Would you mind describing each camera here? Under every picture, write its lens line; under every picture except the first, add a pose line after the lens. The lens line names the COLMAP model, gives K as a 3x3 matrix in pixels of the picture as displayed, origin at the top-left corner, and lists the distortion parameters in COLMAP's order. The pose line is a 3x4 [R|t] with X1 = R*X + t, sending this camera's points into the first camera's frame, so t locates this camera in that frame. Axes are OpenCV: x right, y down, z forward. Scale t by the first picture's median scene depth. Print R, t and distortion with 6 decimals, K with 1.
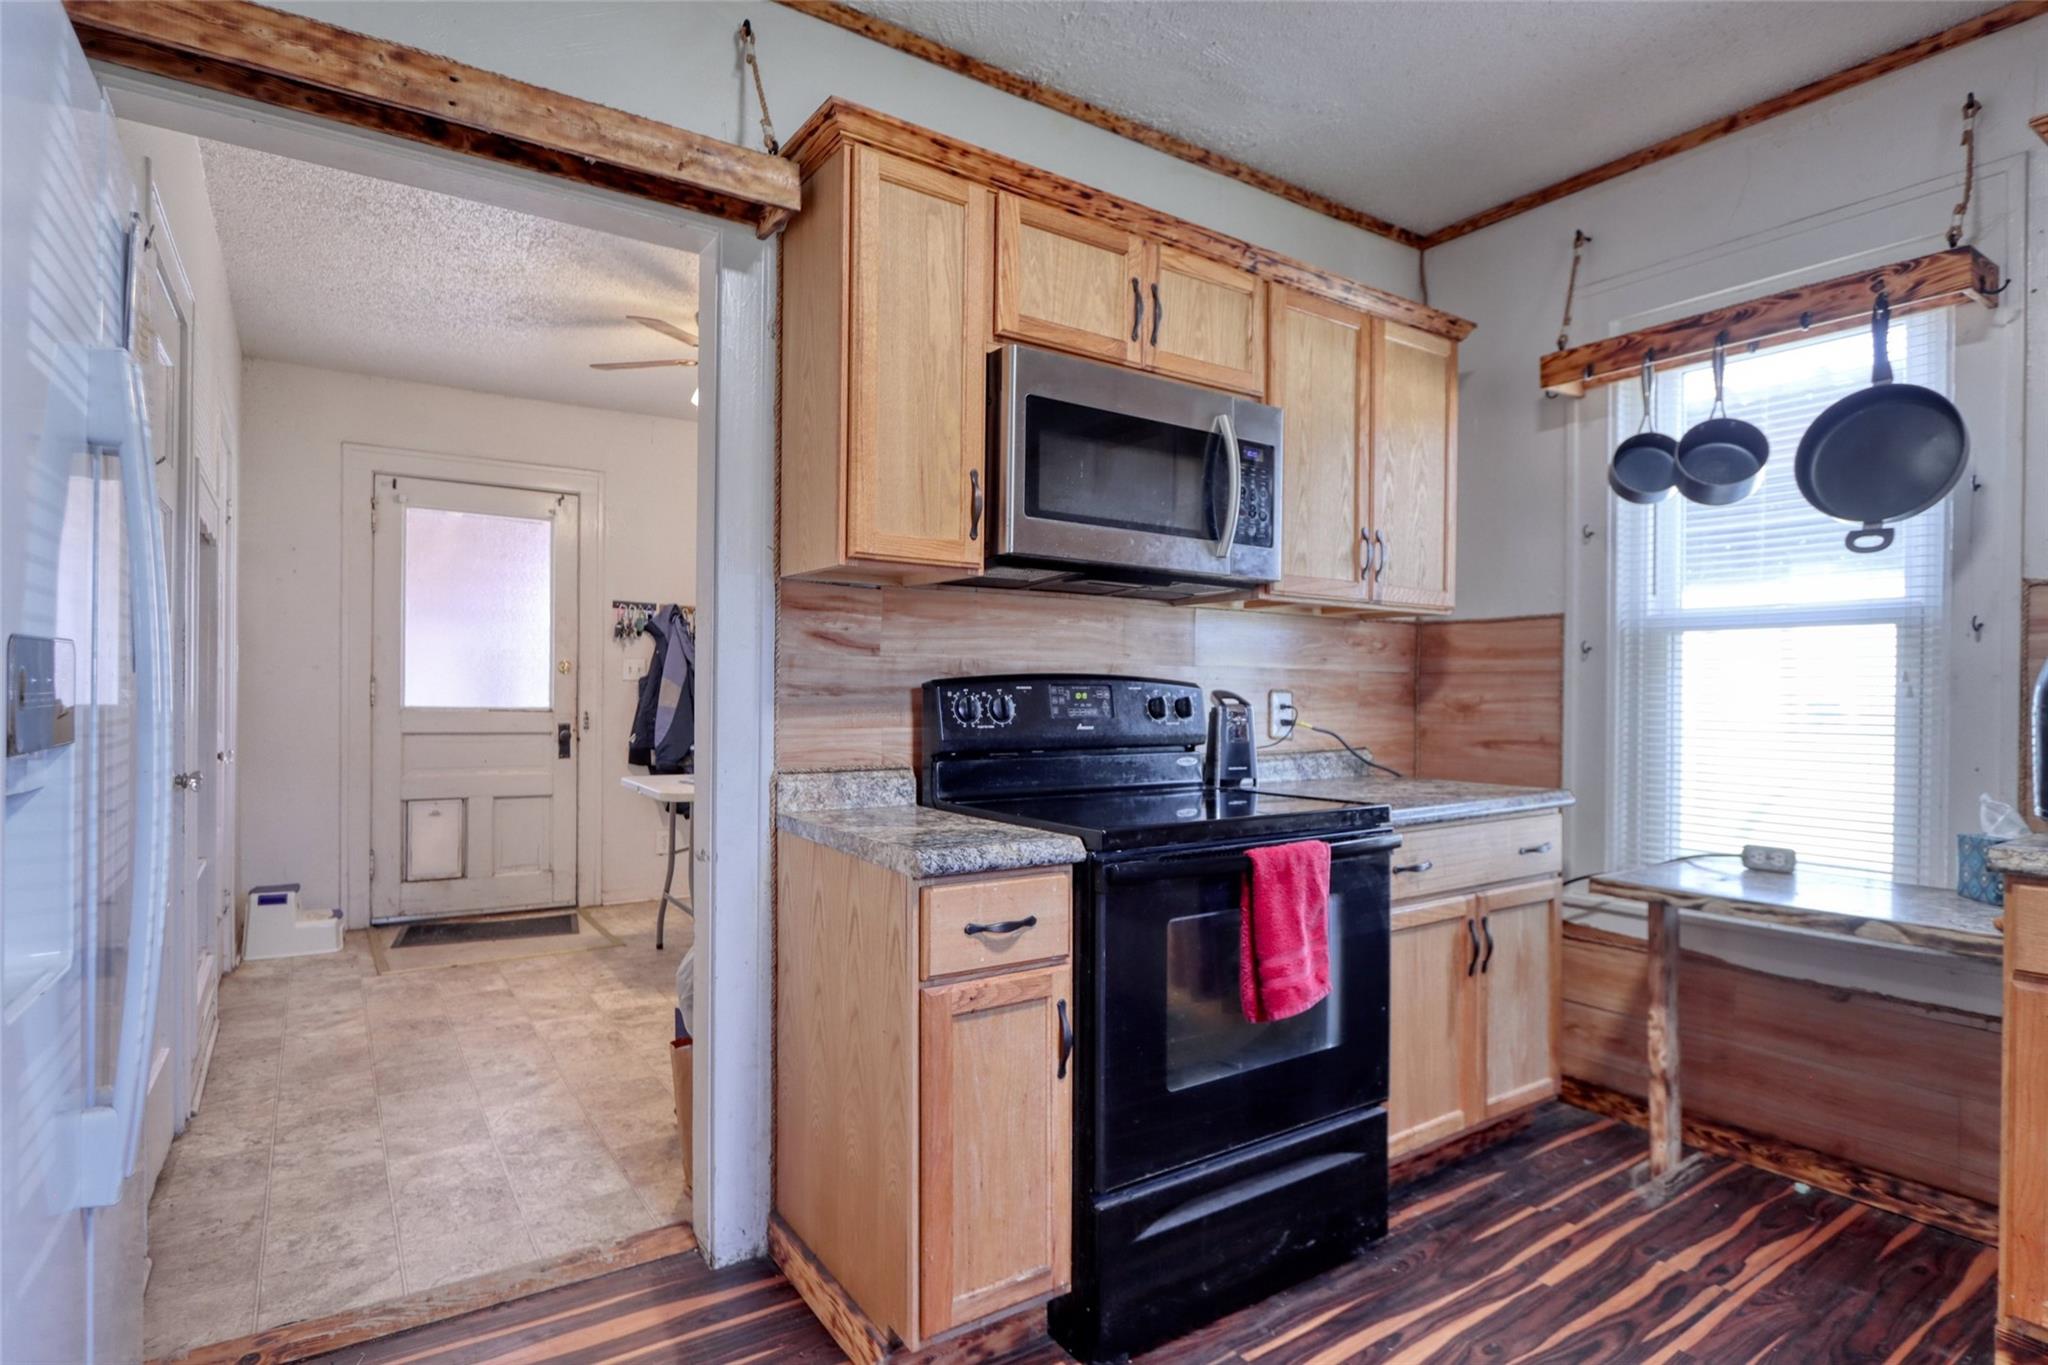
lens RADIAL K [[1000.5, 0, 1016.1], [0, 1000.5, 698.3], [0, 0, 1]] dist [-0.004912, 0.001523]
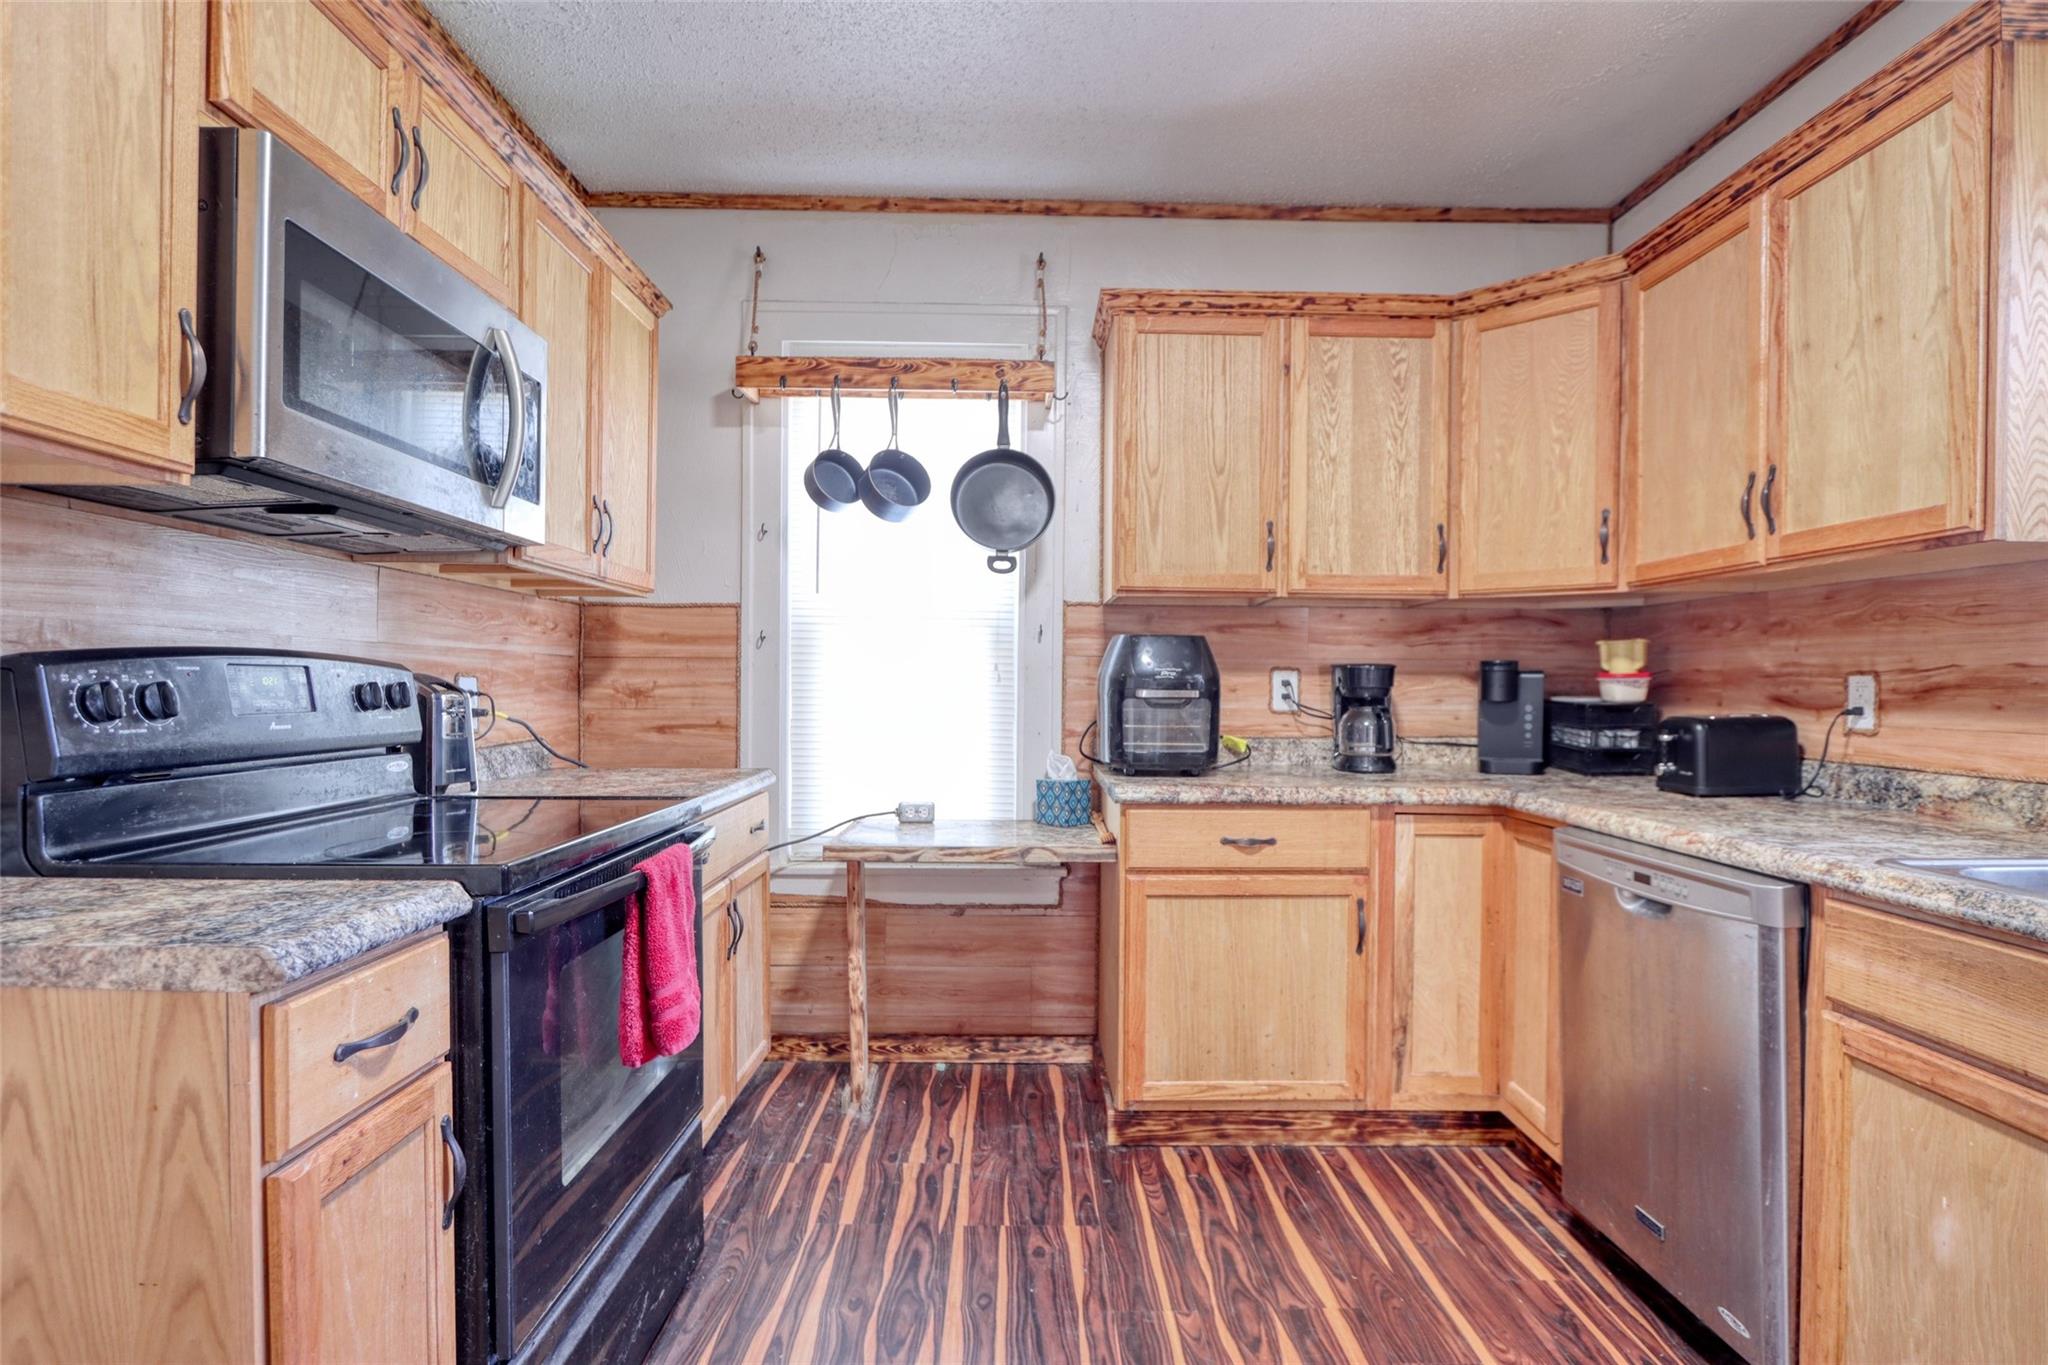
lens RADIAL K [[1000.5, 0, 1016.1], [0, 1000.5, 698.3], [0, 0, 1]] dist [-0.004912, 0.001523]
pose [[0.578811, -0.013114, 0.815356, -0.200157], [0.000170, 0.999873, 0.015962, -0.001289], [-0.815462, -0.009100, 0.578739, 0.189062]]
